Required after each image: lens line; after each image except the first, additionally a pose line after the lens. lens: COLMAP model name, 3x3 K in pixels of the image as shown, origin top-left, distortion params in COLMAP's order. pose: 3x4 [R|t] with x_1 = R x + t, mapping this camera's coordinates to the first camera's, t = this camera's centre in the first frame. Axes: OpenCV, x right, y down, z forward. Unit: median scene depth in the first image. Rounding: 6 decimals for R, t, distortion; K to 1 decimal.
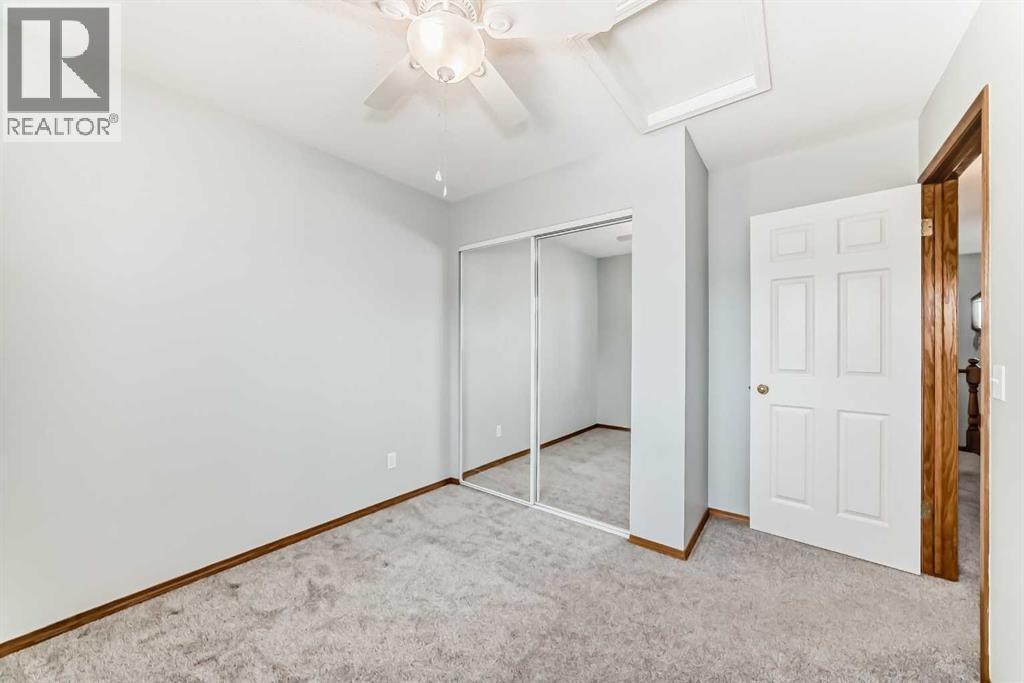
lens RADIAL K [[367.8, 0, 512.0], [0, 367.8, 341.5], [0, 0, 1]] dist [-0.023687, 0.006298]
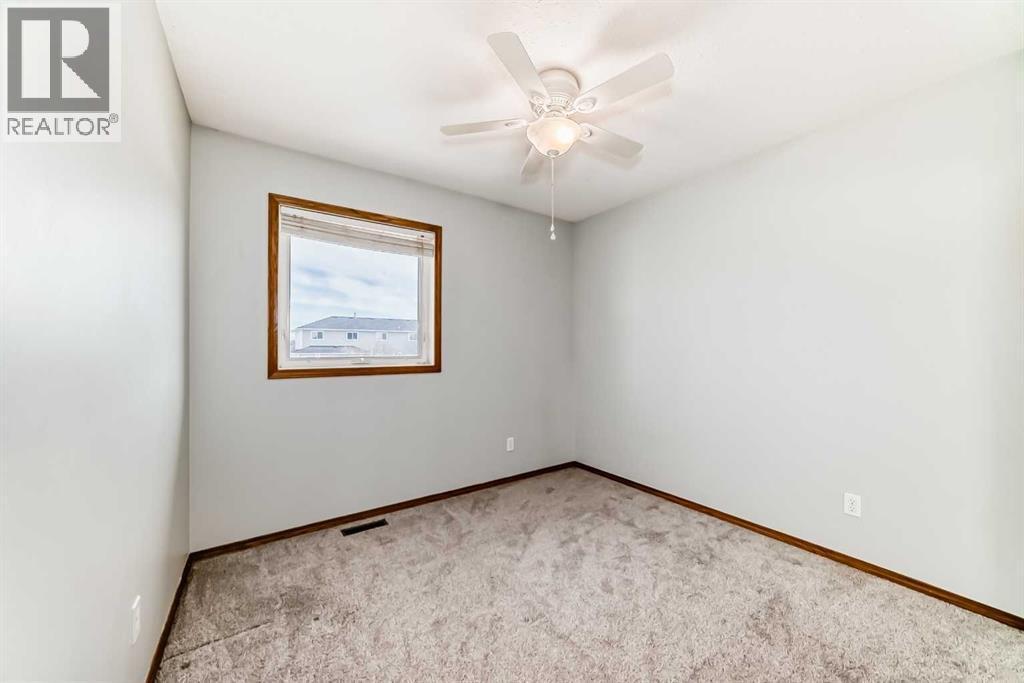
lens RADIAL K [[367.8, 0, 512.0], [0, 367.8, 341.5], [0, 0, 1]] dist [-0.023687, 0.006298]
pose [[-0.263883, -0.006664, -0.964532, 0.725045], [0.002066, 0.999970, -0.007474, 0.009029], [0.964553, -0.003965, -0.263861, 0.730773]]
